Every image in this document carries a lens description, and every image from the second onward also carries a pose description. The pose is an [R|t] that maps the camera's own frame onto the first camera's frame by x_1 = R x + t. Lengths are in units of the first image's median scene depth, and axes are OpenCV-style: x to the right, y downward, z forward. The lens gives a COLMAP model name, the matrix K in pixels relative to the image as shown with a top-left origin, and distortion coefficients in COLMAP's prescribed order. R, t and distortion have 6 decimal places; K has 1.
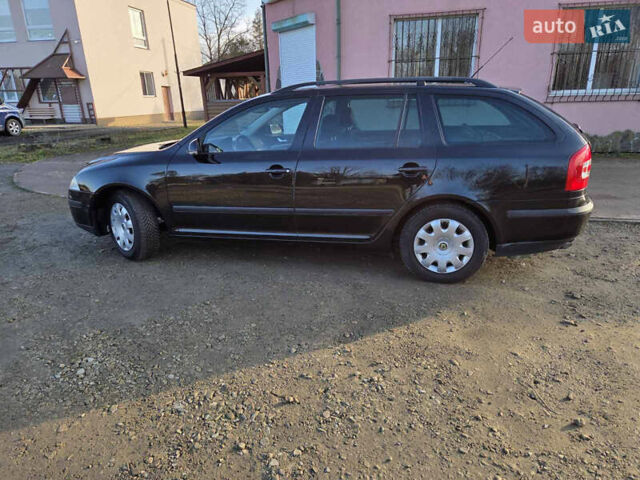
lens RADIAL K [[426.5, 0, 326.0], [0, 426.5, 237.4], [0, 0, 1]] dist [0.072396, -0.058752]
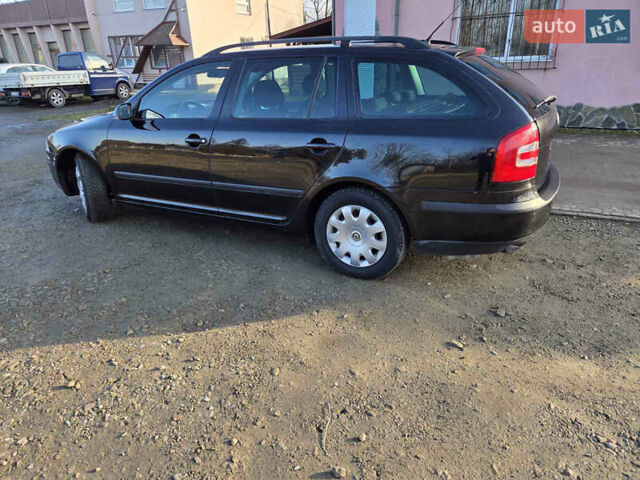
lens RADIAL K [[426.5, 0, 326.0], [0, 426.5, 237.4], [0, 0, 1]] dist [0.072396, -0.058752]
pose [[0.966846, 0.094038, -0.237416, 0.410000], [-0.077075, 0.993829, 0.079767, -0.041182], [0.243452, -0.058823, 0.968128, 0.139866]]
